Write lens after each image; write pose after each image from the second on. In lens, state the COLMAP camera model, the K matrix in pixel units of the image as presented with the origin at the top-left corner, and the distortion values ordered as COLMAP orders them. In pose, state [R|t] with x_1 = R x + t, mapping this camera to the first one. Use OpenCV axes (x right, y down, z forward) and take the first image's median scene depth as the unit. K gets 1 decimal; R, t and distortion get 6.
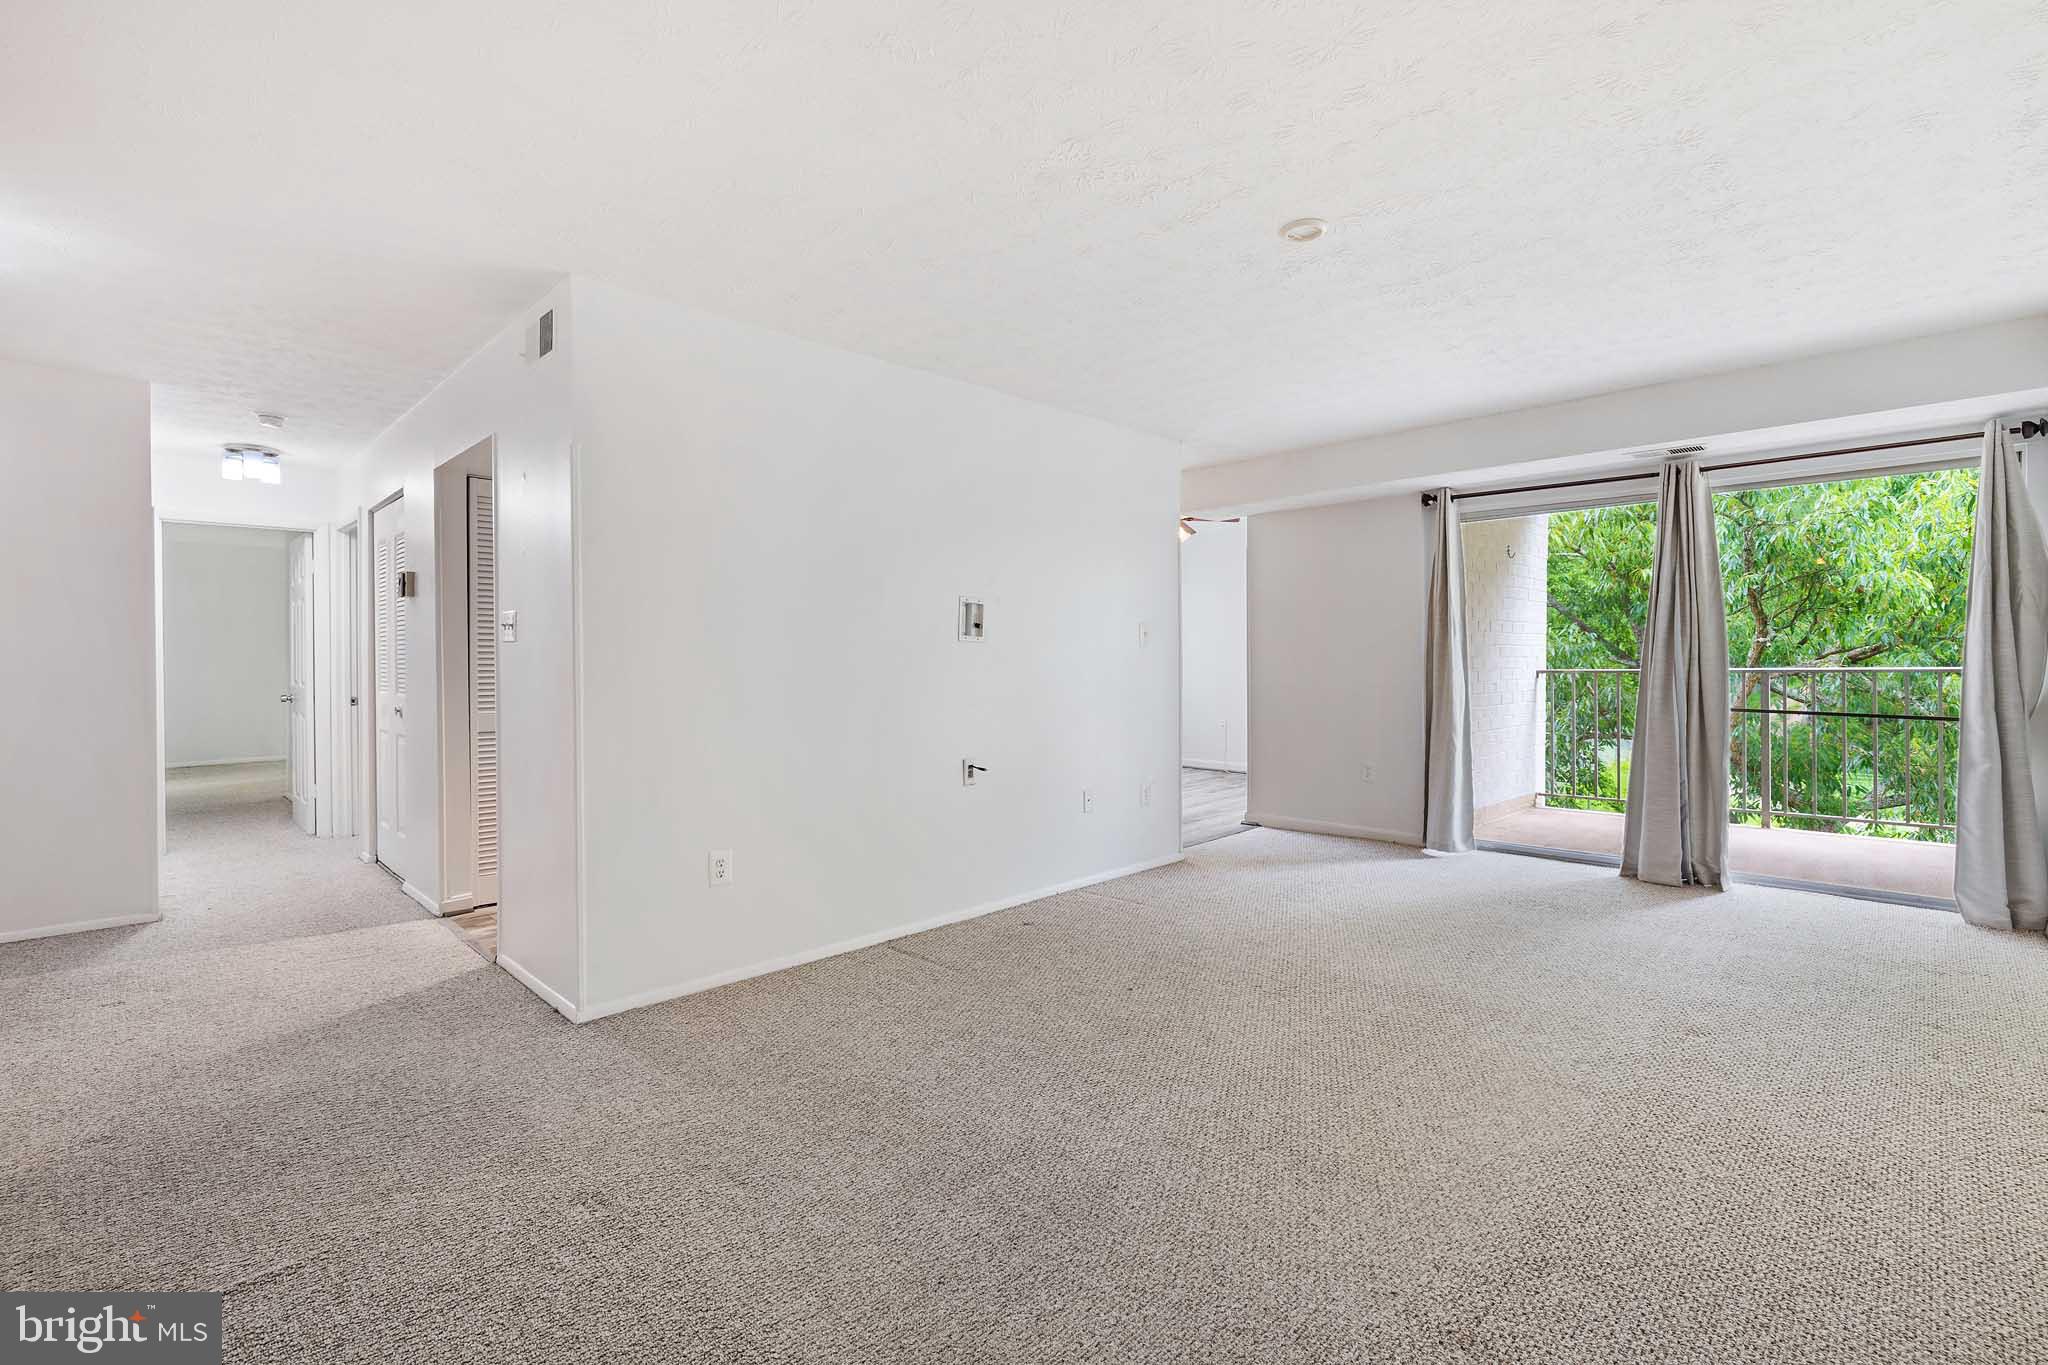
lens RADIAL K [[913.5, 0, 1023.4], [0, 913.5, 665.7], [0, 0, 1]] dist [0.000689, 0.000083]
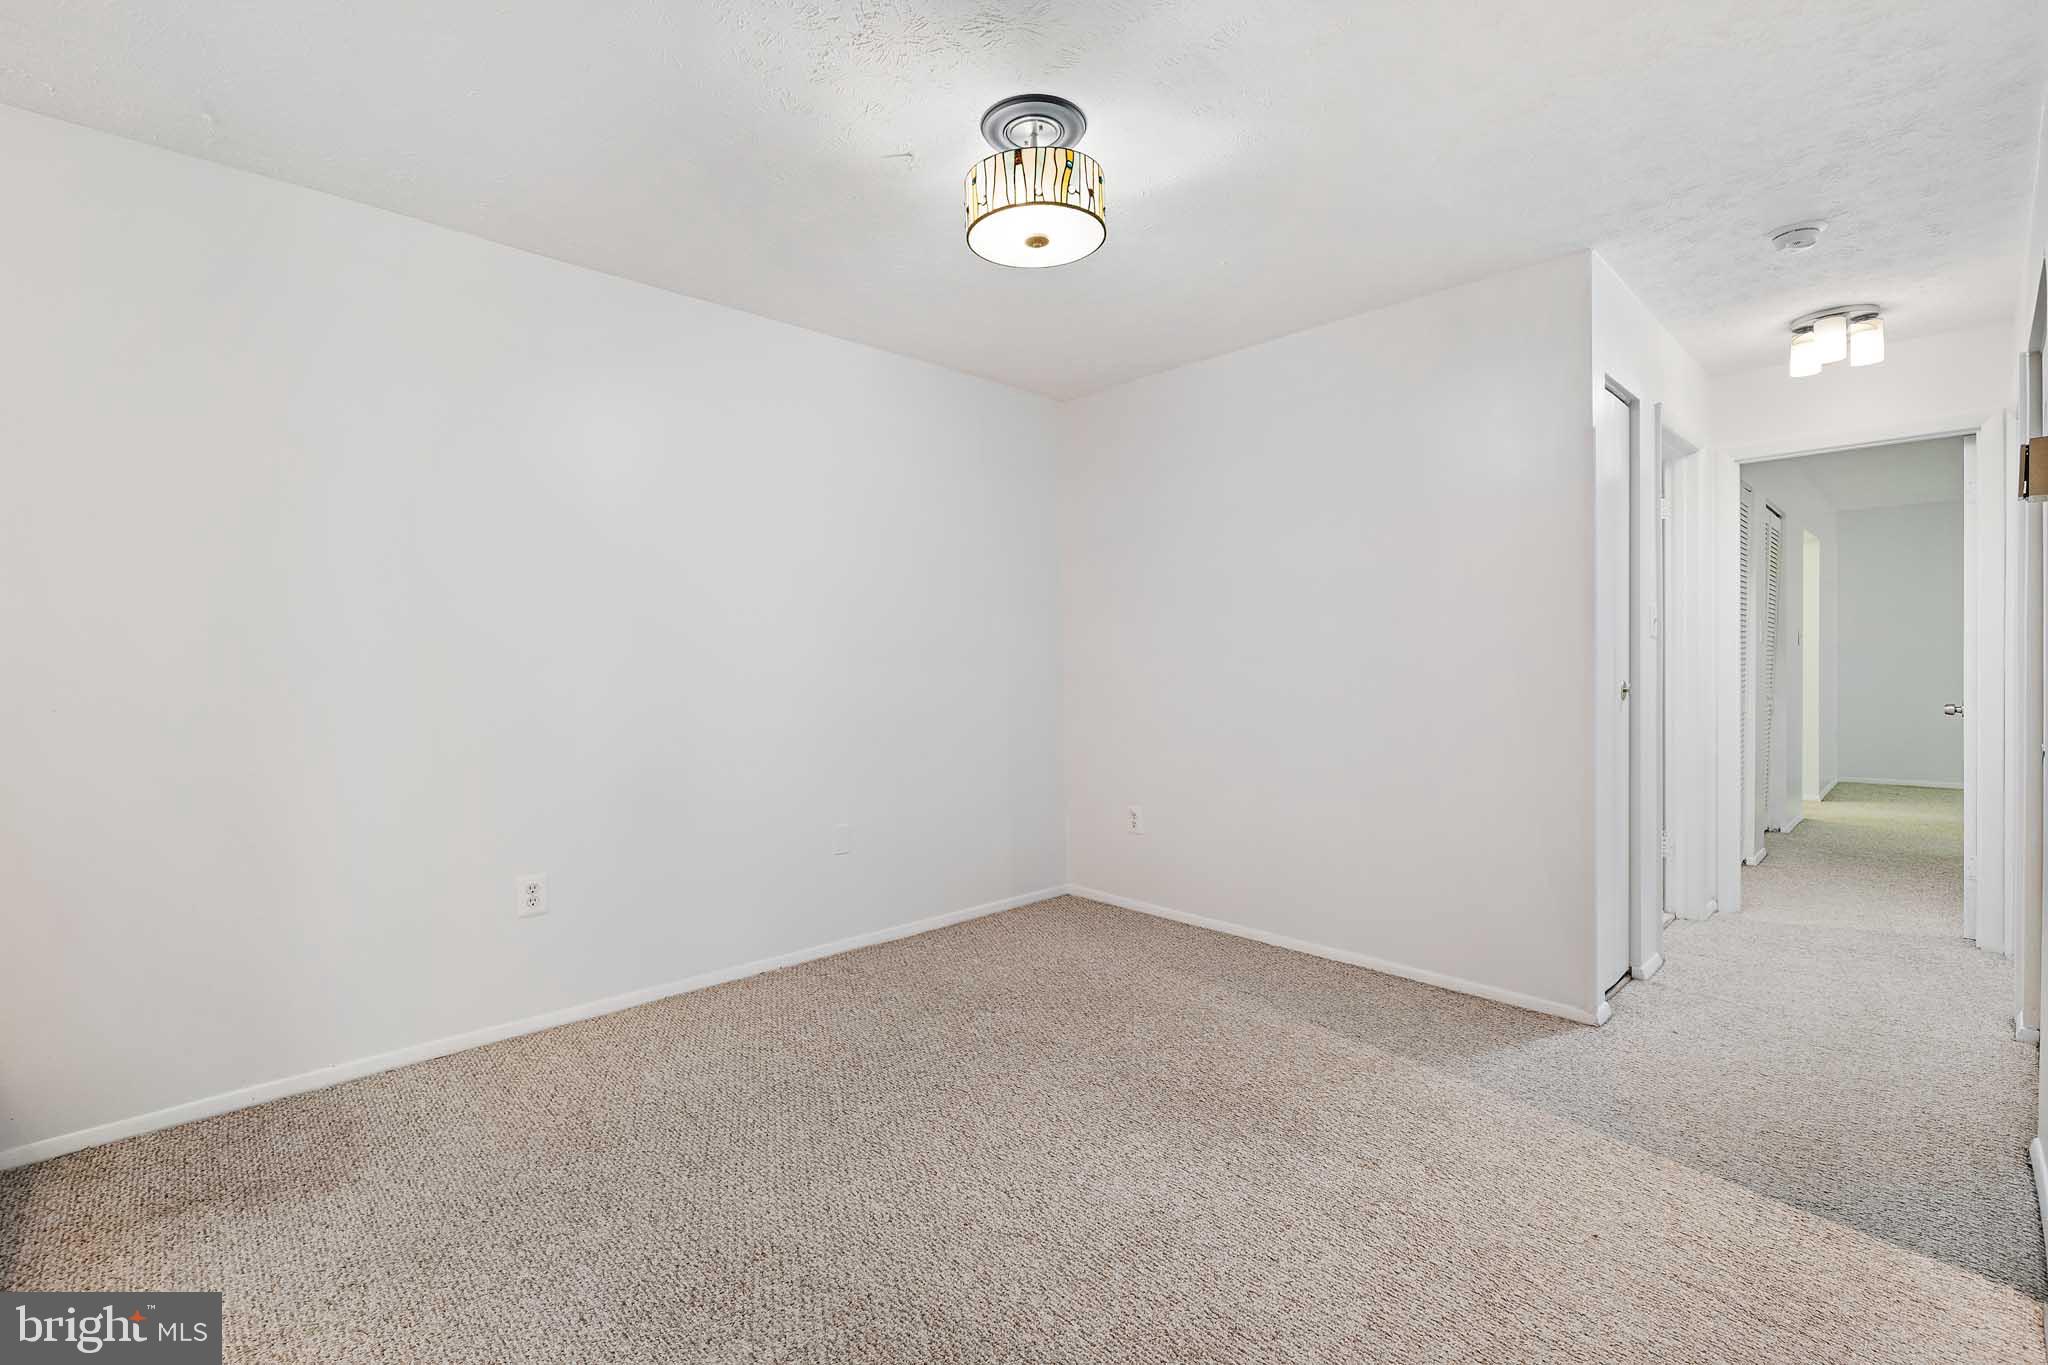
lens RADIAL K [[913.5, 0, 1023.4], [0, 913.5, 665.7], [0, 0, 1]] dist [0.000689, 0.000083]
pose [[-0.020538, 0.012920, -0.999706, -0.189035], [-0.000061, 0.999916, 0.012924, -0.000516], [0.999789, 0.000326, -0.020535, 0.442482]]
